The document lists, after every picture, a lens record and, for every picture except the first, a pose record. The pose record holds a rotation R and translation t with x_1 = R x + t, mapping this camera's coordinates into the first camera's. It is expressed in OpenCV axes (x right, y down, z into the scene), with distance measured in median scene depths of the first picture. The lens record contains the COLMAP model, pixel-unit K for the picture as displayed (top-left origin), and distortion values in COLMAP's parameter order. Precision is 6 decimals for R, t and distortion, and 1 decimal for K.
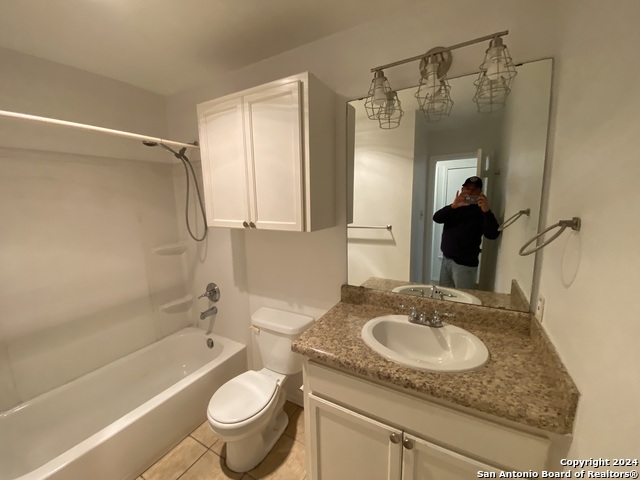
lens RADIAL K [[258.8, 0, 320.5], [0, 258.8, 239.1], [0, 0, 1]] dist [0.017039, -0.017141]
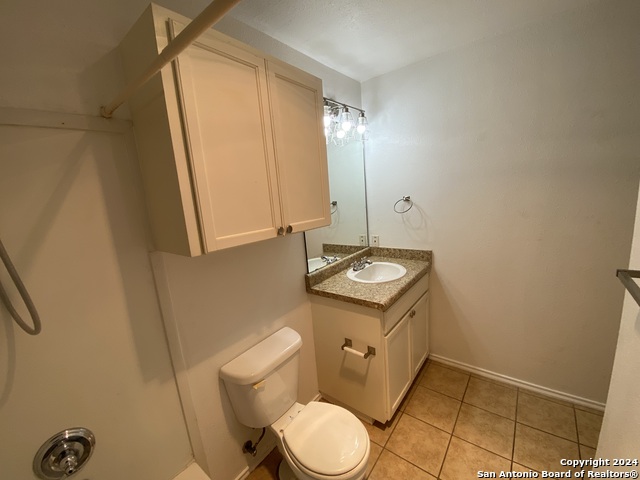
lens RADIAL K [[258.8, 0, 320.9], [0, 258.8, 241.4], [0, 0, 1]] dist [0.017039, -0.017141]
pose [[0.141745, -0.167858, 0.975567, -1.017033], [0.224955, 0.965196, 0.133389, -0.101605], [-0.964004, 0.200552, 0.174572, 0.764637]]
